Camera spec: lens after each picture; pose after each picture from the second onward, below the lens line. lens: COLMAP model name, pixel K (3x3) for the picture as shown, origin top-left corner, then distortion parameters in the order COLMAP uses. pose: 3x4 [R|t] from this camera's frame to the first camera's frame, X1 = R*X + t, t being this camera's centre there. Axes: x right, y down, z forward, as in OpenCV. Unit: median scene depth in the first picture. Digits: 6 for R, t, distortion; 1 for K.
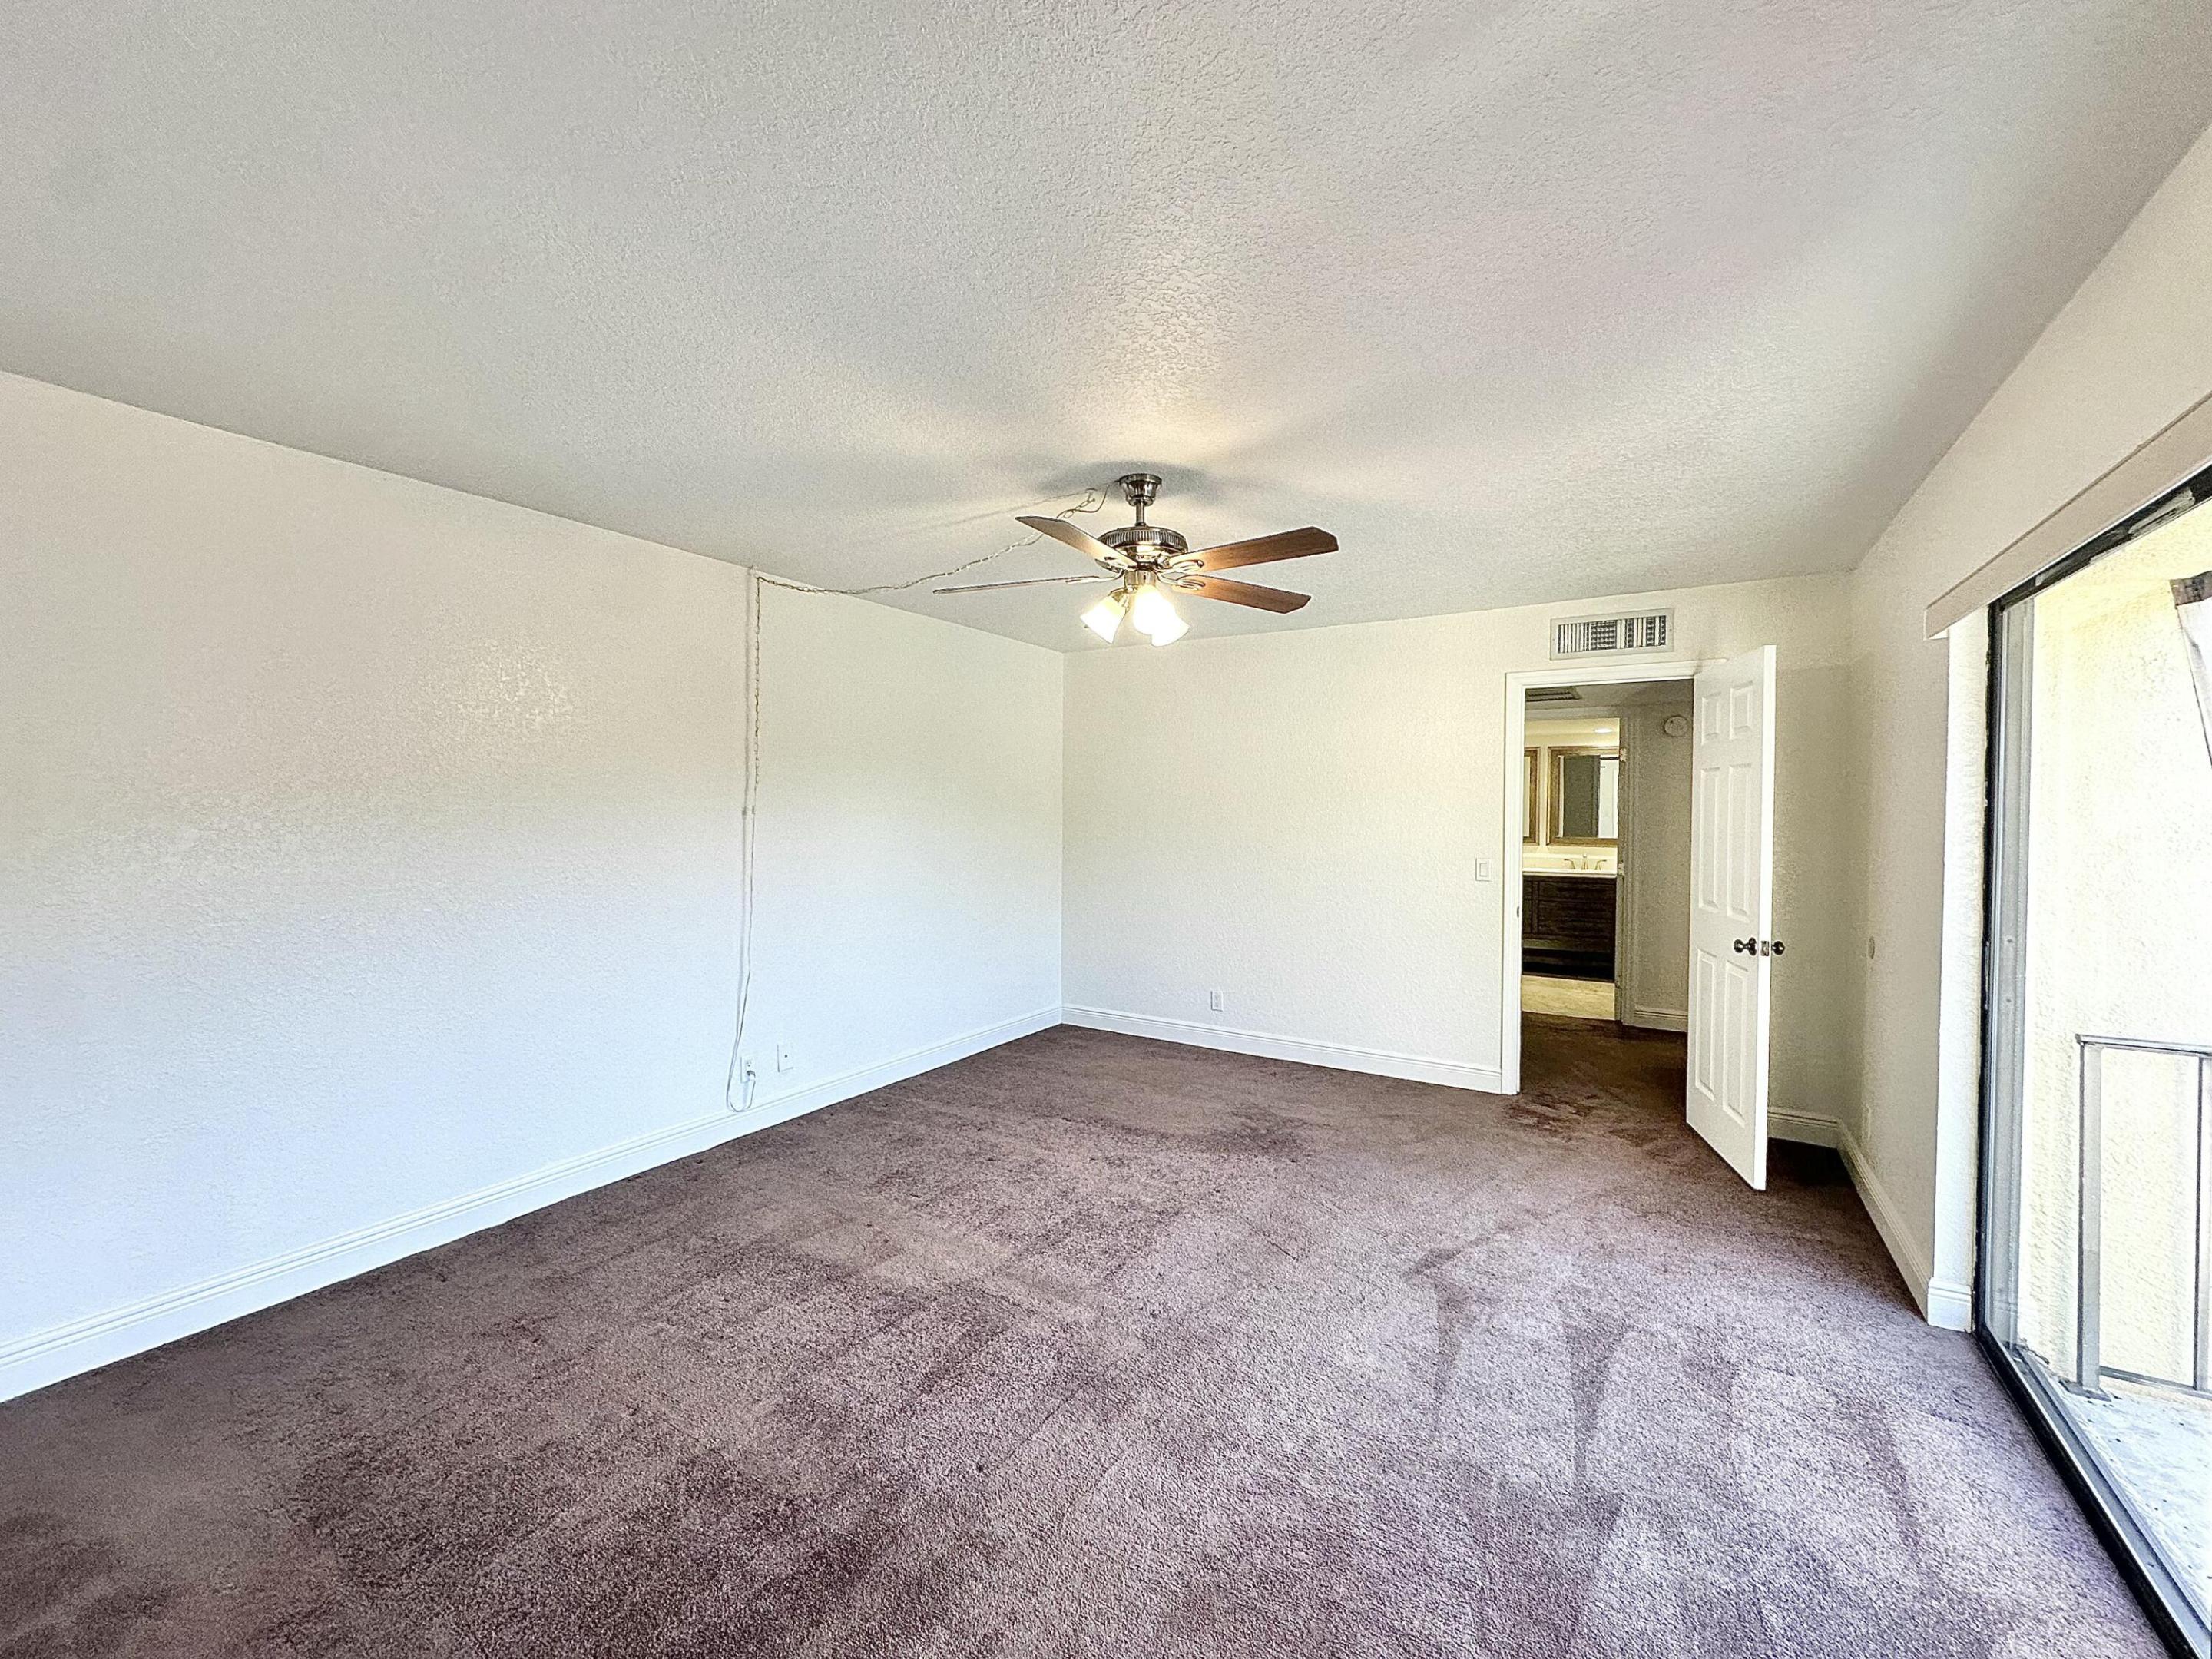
lens RADIAL K [[883.4, 0, 1109.7], [0, 883.4, 826.3], [0, 0, 1]] dist [-0.004789, 0.001038]
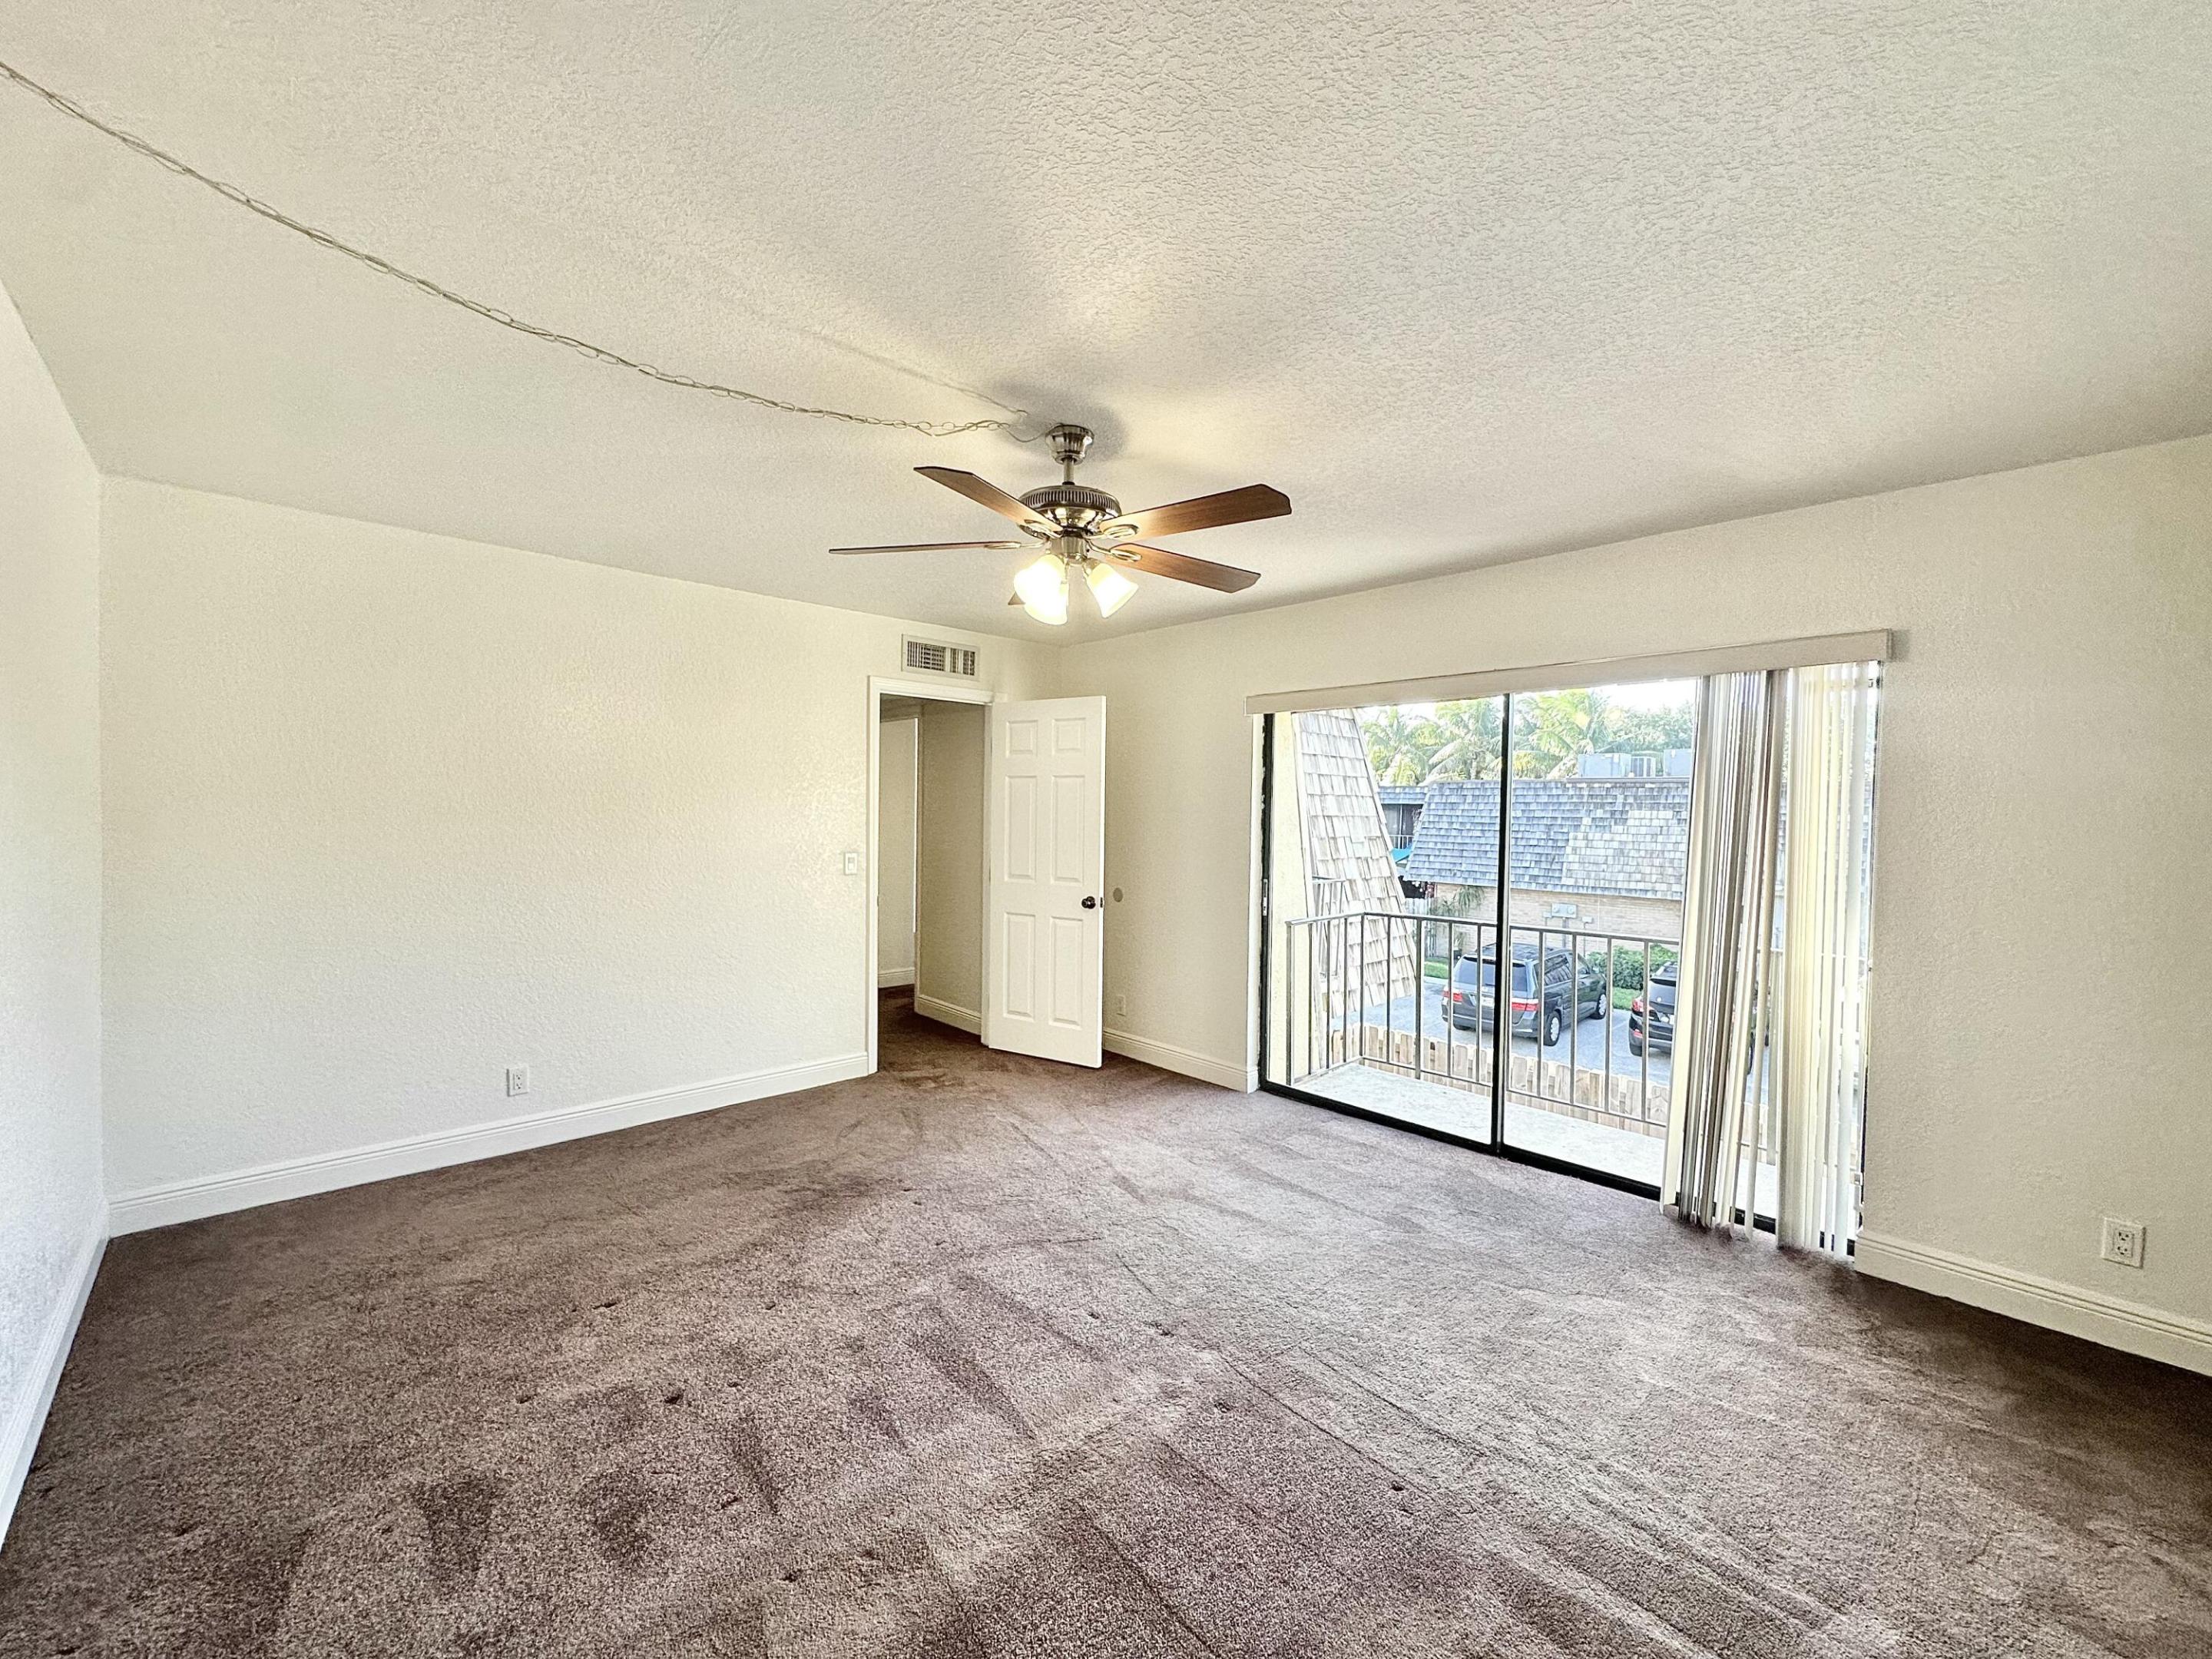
lens RADIAL K [[883.4, 0, 1109.7], [0, 883.4, 826.3], [0, 0, 1]] dist [-0.004789, 0.001038]
pose [[0.253792, -0.019266, 0.967067, -0.669902], [0.007059, 0.999812, 0.018065, -0.014663], [-0.967233, 0.002242, 0.253880, 0.610266]]
